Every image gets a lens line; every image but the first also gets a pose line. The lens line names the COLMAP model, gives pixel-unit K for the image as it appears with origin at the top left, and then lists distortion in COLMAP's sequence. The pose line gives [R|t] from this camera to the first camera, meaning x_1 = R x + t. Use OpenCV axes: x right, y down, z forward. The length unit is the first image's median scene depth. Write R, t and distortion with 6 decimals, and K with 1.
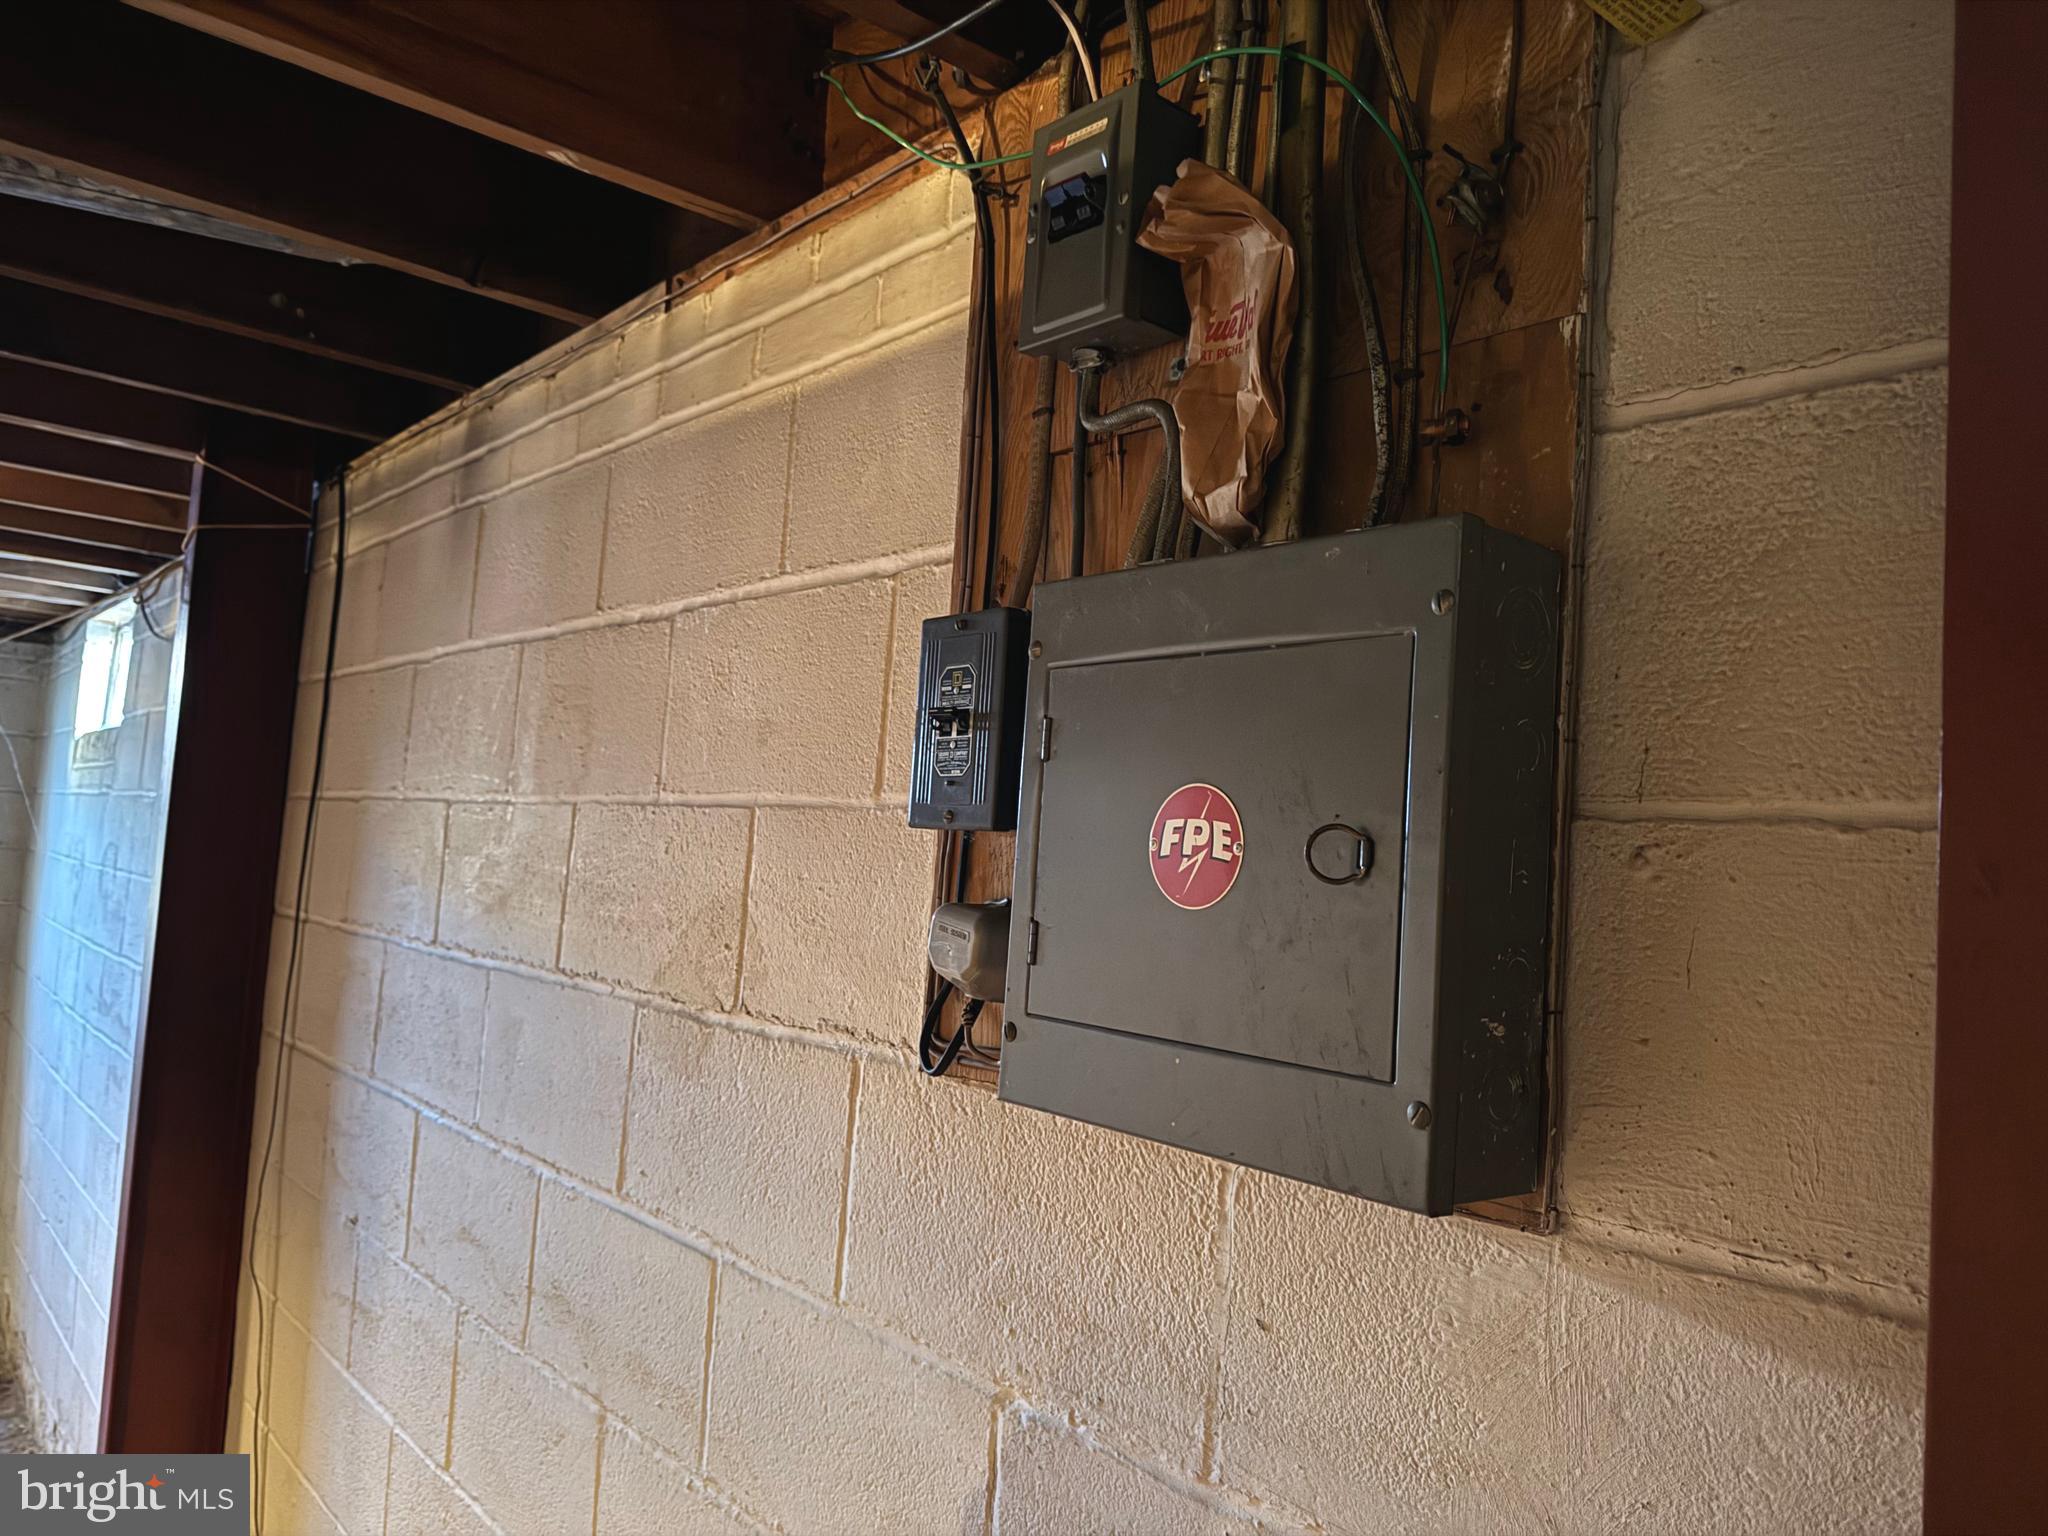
lens RADIAL K [[1446.9, 0, 1019.9], [0, 1446.9, 760.9], [0, 0, 1]] dist [0.027236, -0.009245]
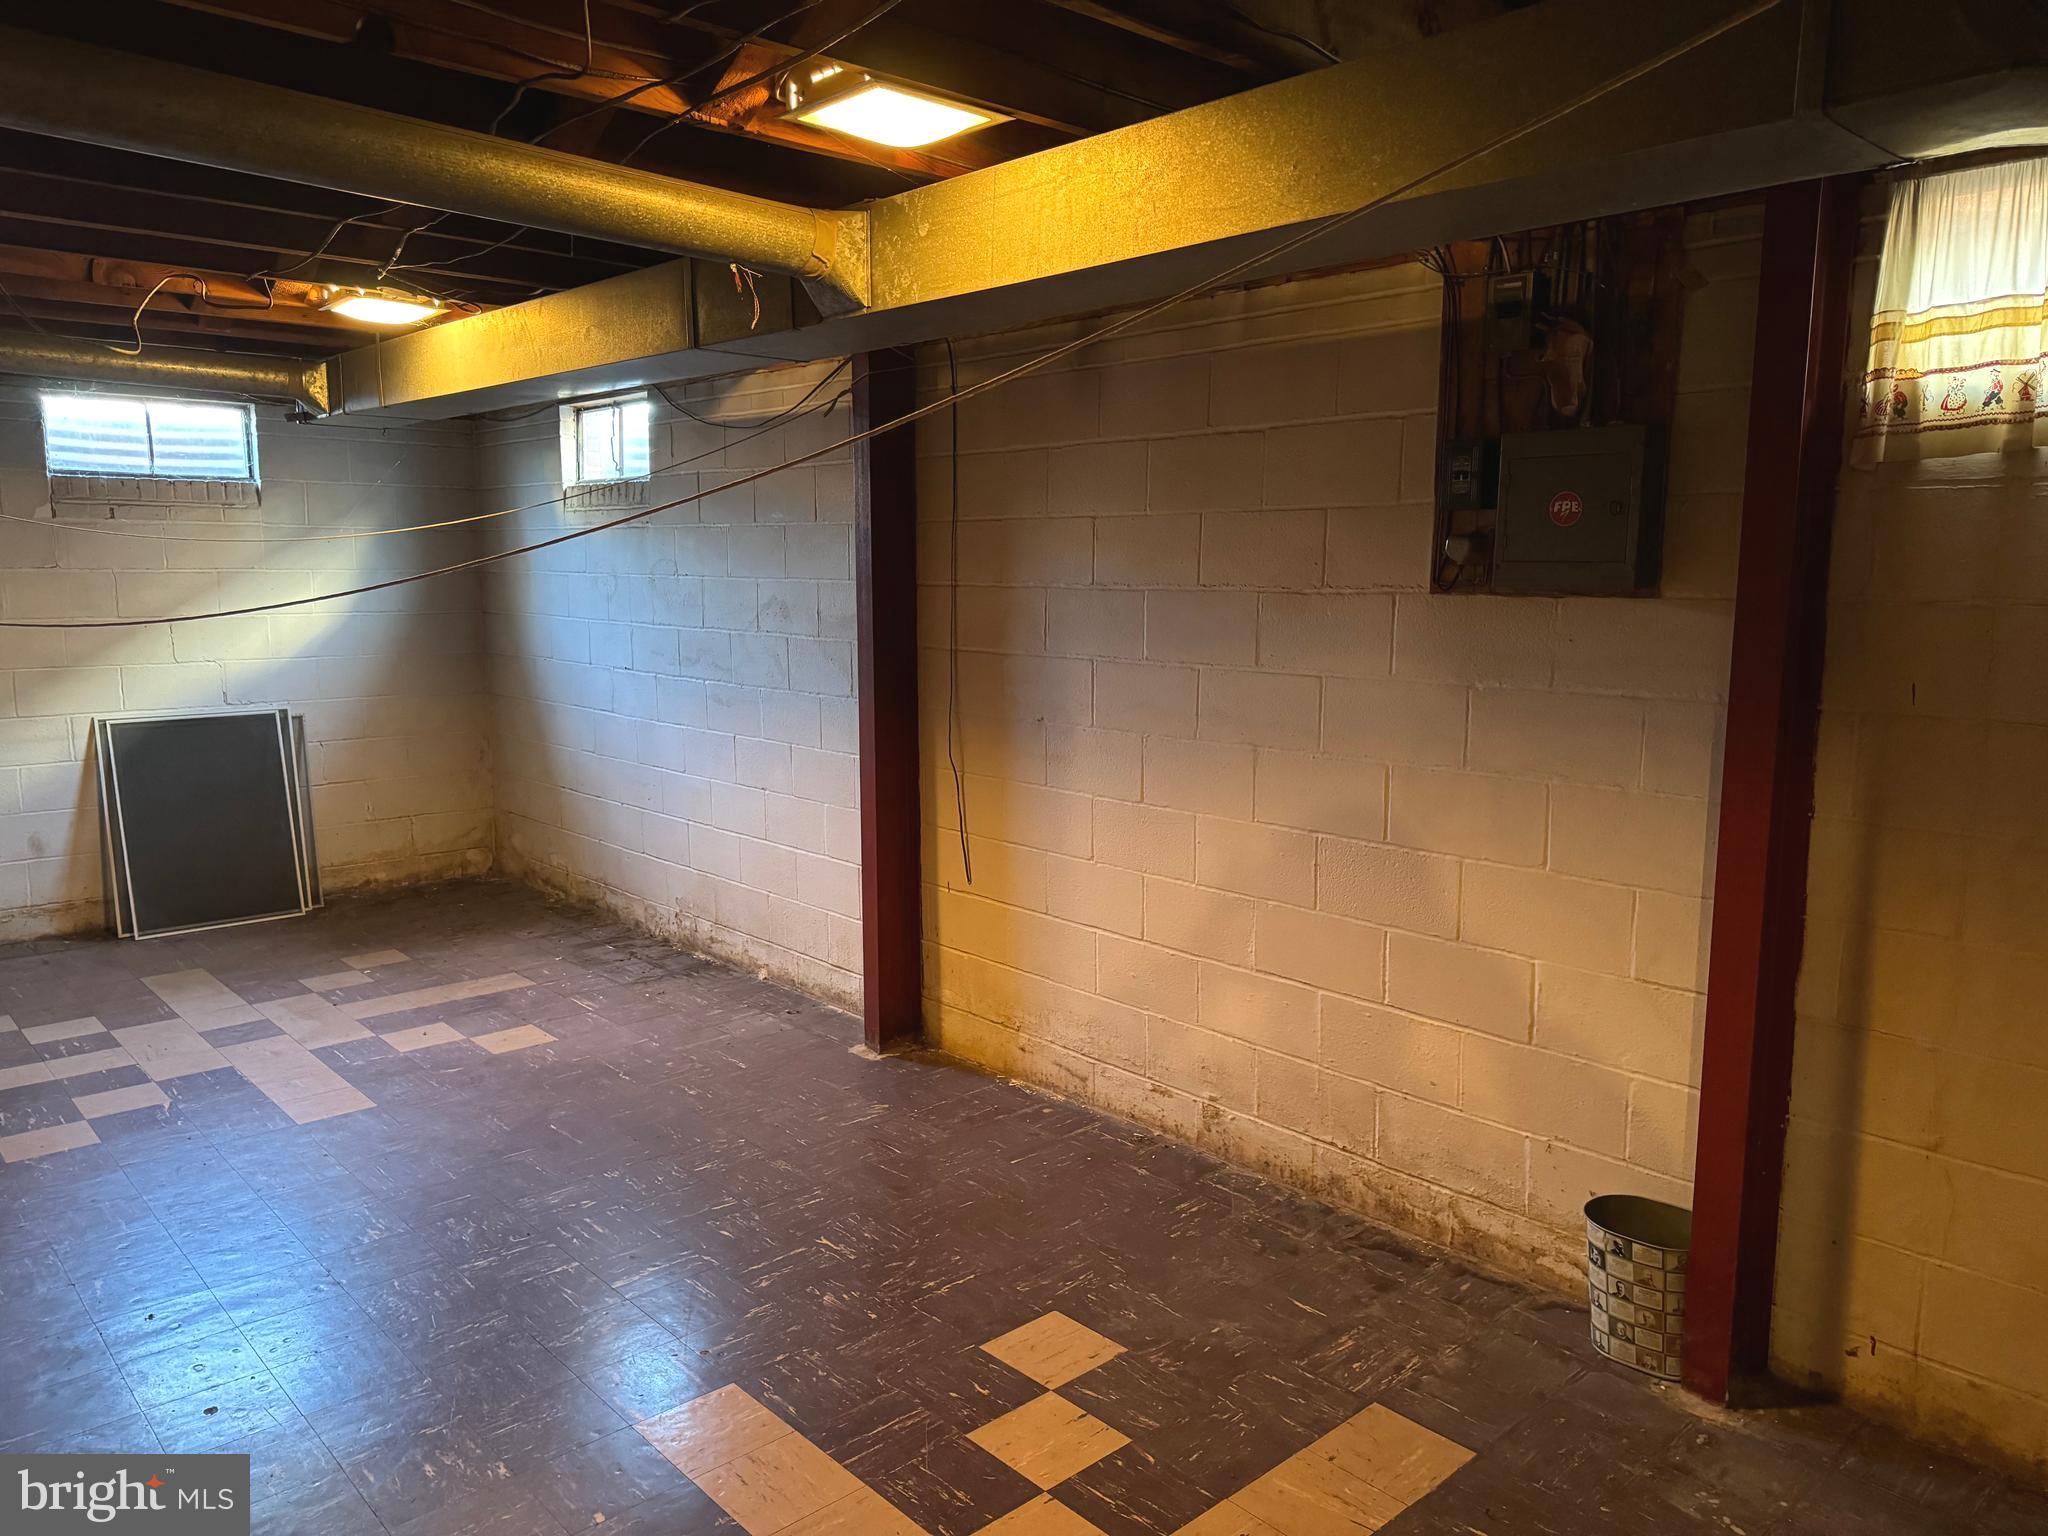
lens RADIAL K [[1446.9, 0, 1022.6], [0, 1446.9, 774.4], [0, 0, 1]] dist [0.027236, -0.009245]
pose [[0.997165, -0.069230, 0.029485, -1.236153], [0.061152, 0.973906, 0.218560, -0.154889], [-0.043846, -0.216137, 0.975378, -2.378913]]
